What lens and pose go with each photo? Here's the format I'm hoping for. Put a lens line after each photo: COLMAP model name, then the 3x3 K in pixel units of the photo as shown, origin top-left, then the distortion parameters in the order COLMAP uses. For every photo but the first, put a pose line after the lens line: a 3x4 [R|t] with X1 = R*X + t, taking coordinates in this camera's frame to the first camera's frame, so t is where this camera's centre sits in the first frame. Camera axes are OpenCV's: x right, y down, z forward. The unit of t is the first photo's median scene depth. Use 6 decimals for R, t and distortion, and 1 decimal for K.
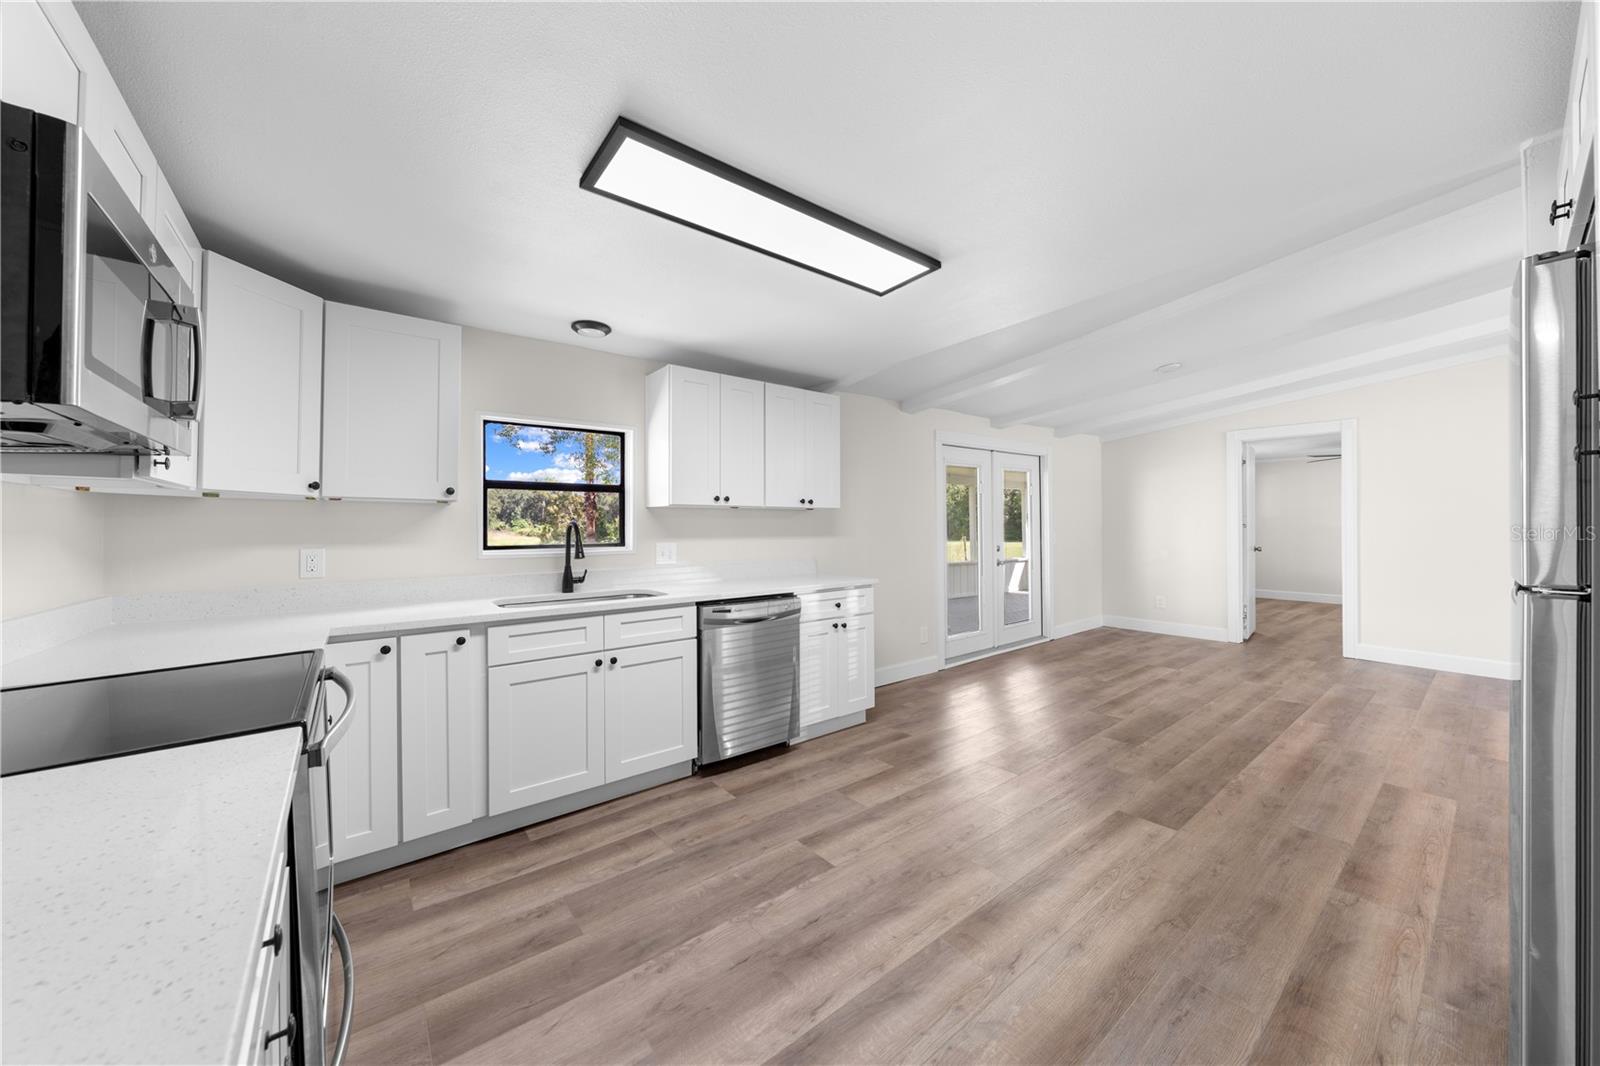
lens RADIAL K [[562.2, 0, 802.5], [0, 562.2, 526.0], [0, 0, 1]] dist [-0.004114, -0.000031]
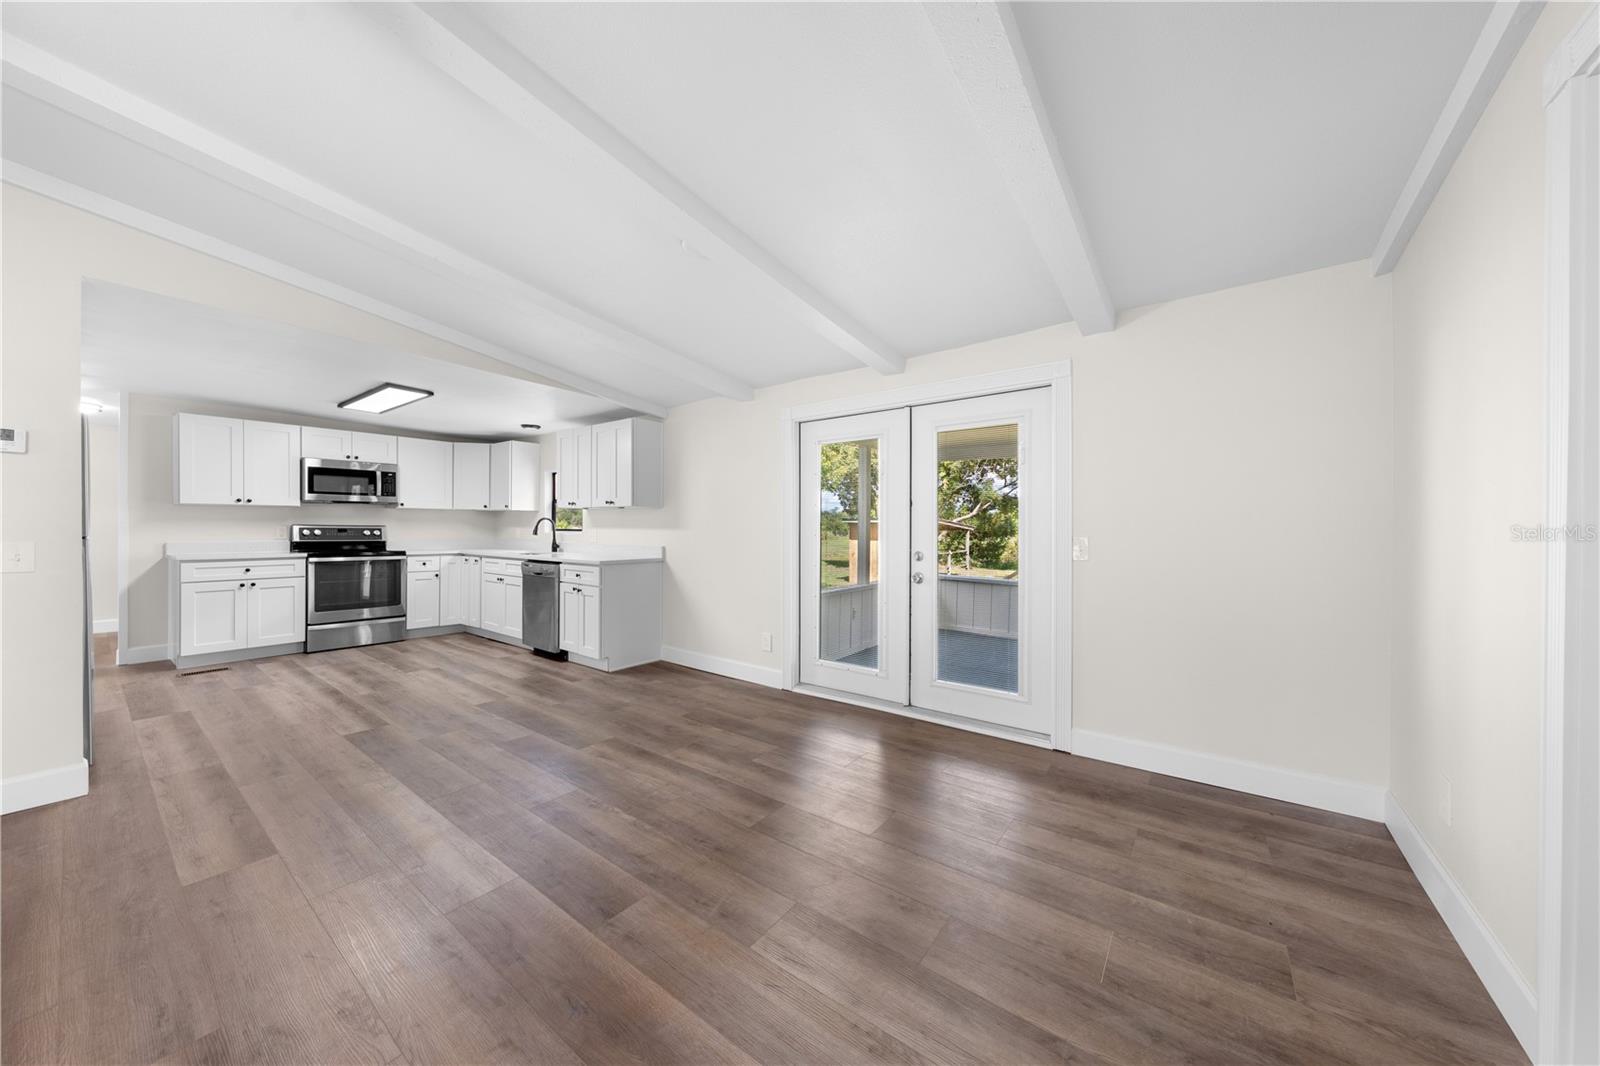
lens RADIAL K [[540.7, 0, 802.4], [0, 540.7, 529.0], [0, 0, 1]] dist [-0.001755, -0.000217]
pose [[0.262357, 0.012671, -0.964888, 2.114863], [-0.007486, 0.999910, 0.011095, 0.005416], [0.964942, 0.004312, 0.262429, 1.637913]]
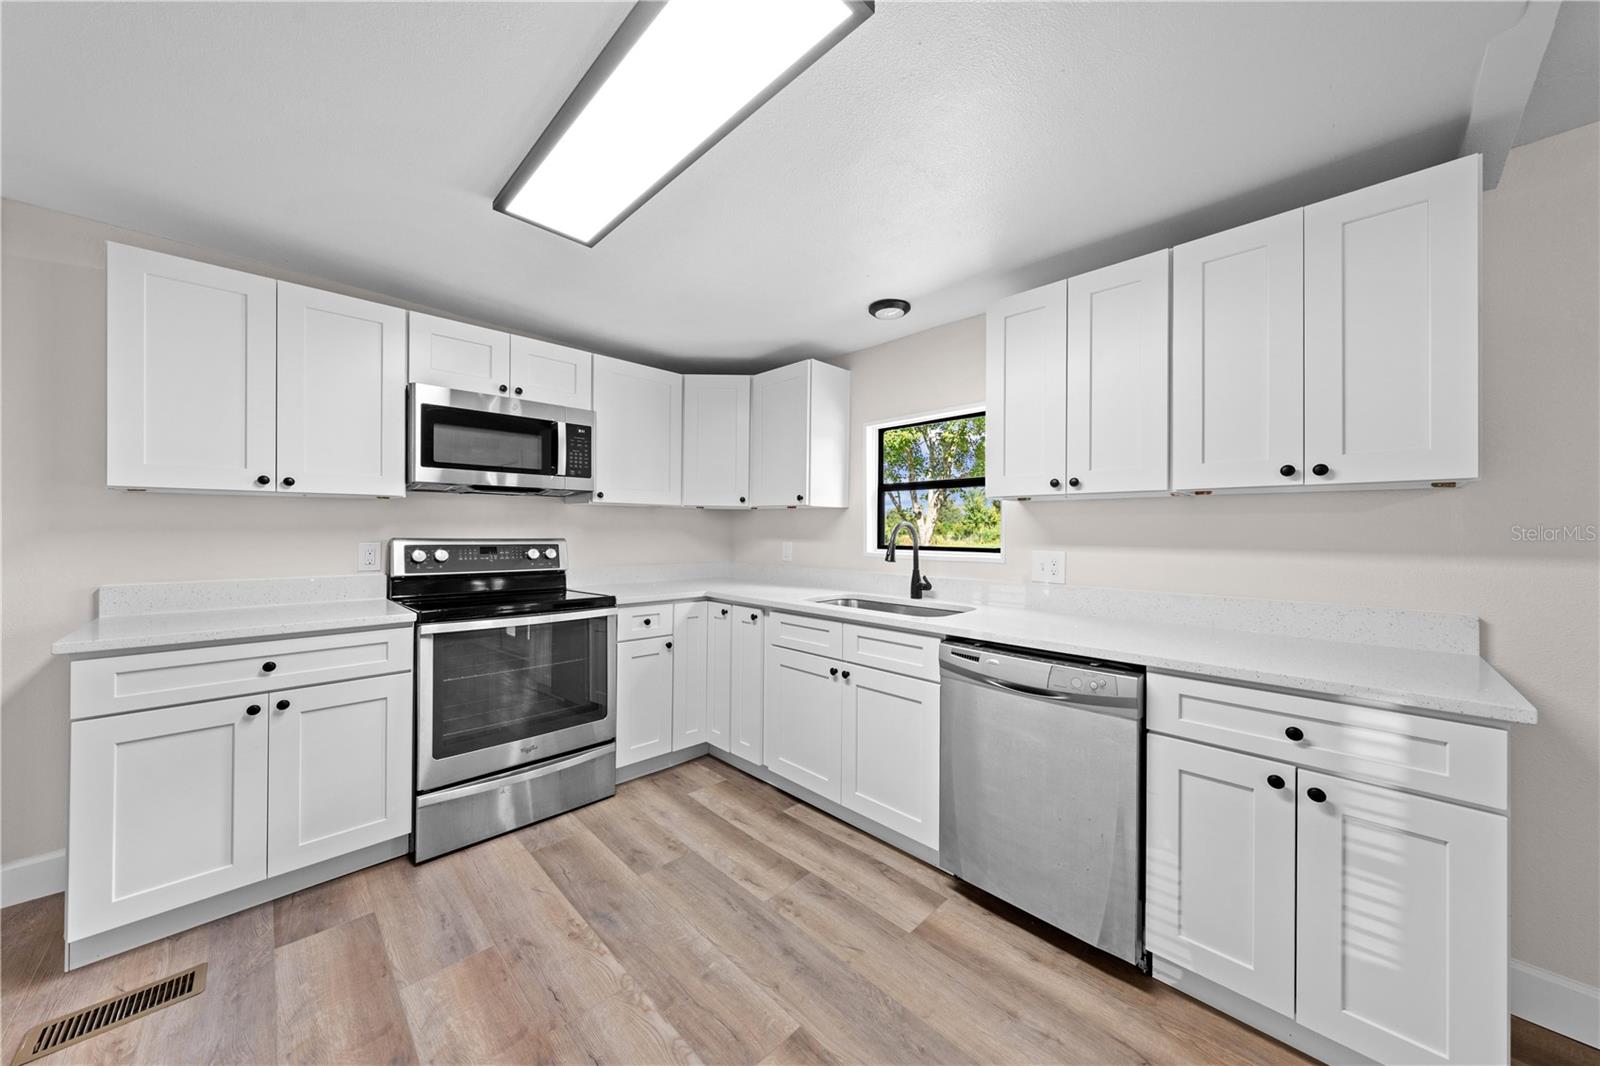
lens RADIAL K [[540.7, 0, 802.4], [0, 540.7, 529.0], [0, 0, 1]] dist [-0.001755, -0.000217]
pose [[0.117238, 0.004386, -0.993094, 0.537800], [-0.005658, 0.999977, 0.003749, 0.001511], [0.993088, 0.005180, 0.117261, 0.850988]]
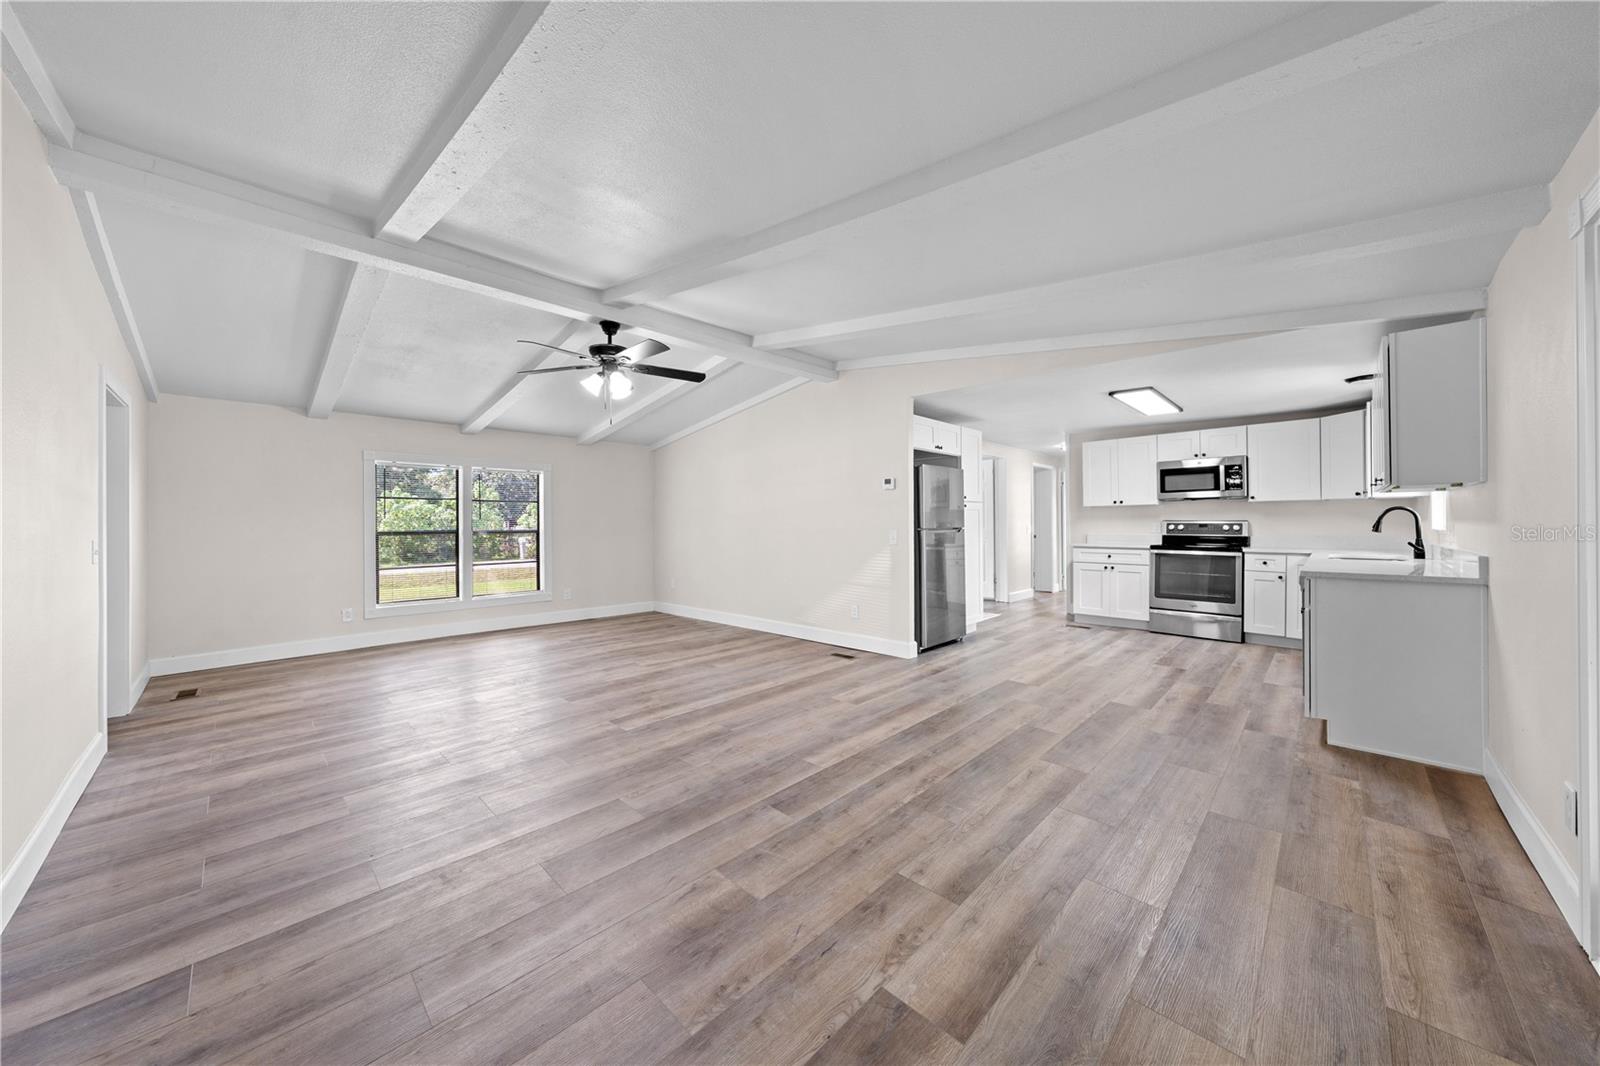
lens RADIAL K [[550.0, 0, 804.8], [0, 550.0, 523.4], [0, 0, 1]] dist [-0.001734, -0.000185]
pose [[-0.990797, 0.013995, -0.134631, 1.467260], [0.014045, 0.999901, 0.000576, 0.015742], [0.134626, -0.001320, -0.990896, 2.532750]]
